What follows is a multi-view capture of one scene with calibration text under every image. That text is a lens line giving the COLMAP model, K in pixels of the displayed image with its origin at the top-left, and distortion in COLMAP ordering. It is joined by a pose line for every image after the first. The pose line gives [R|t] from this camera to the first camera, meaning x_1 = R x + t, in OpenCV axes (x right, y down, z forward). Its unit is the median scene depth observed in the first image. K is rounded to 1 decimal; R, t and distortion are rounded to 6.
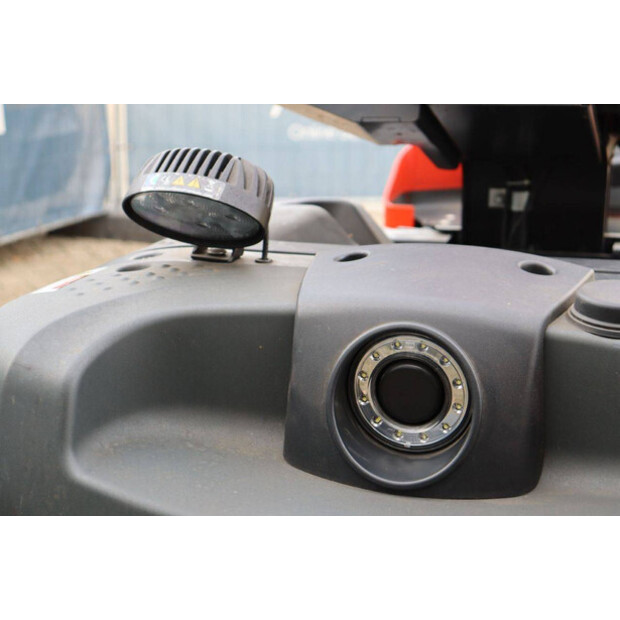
lens RADIAL K [[1104.8, 0, 323.8], [0, 1104.8, 307.7], [0, 0, 1]] dist [0.242077, 0.008884]
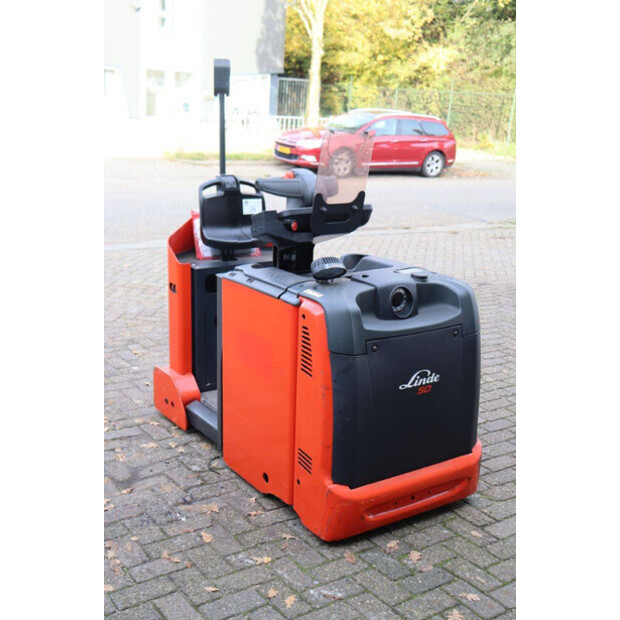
lens RADIAL K [[786.9, 0, 301.3], [0, 786.9, 309.0], [0, 0, 1]] dist [0.032932, 0.025489]
pose [[0.630068, -0.183214, 0.754617, -2.670276], [0.165669, 0.981111, 0.099879, -0.287660], [-0.758662, 0.062086, 0.648519, -0.896205]]
